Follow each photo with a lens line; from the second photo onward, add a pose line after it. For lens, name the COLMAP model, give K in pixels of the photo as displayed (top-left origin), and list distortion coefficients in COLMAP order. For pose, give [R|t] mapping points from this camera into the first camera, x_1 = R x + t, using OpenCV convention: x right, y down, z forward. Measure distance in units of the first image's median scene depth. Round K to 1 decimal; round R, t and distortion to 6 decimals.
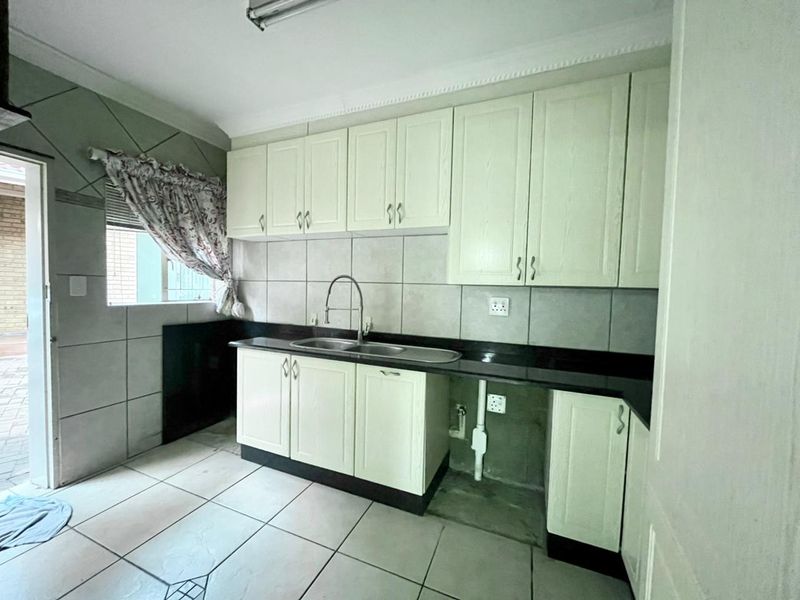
lens RADIAL K [[320.8, 0, 400.0], [0, 320.8, 300.0], [0, 0, 1]] dist [0.001735, 0.000135]
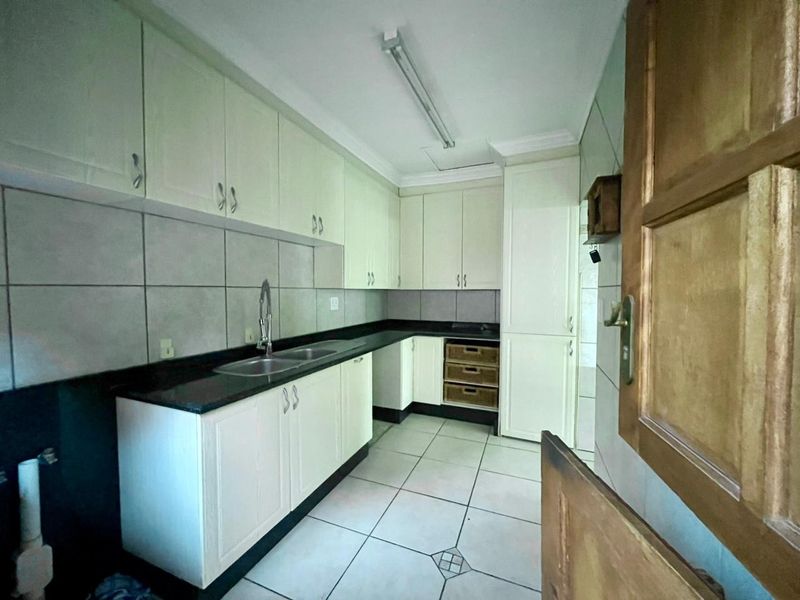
lens RADIAL K [[320.8, 0, 400.0], [0, 320.8, 300.0], [0, 0, 1]] dist [0.001735, 0.000135]
pose [[-0.003277, -0.055970, 0.998427, -1.070056], [0.035679, 0.997790, 0.056051, -0.062089], [-0.999358, 0.035806, -0.001273, 0.694350]]
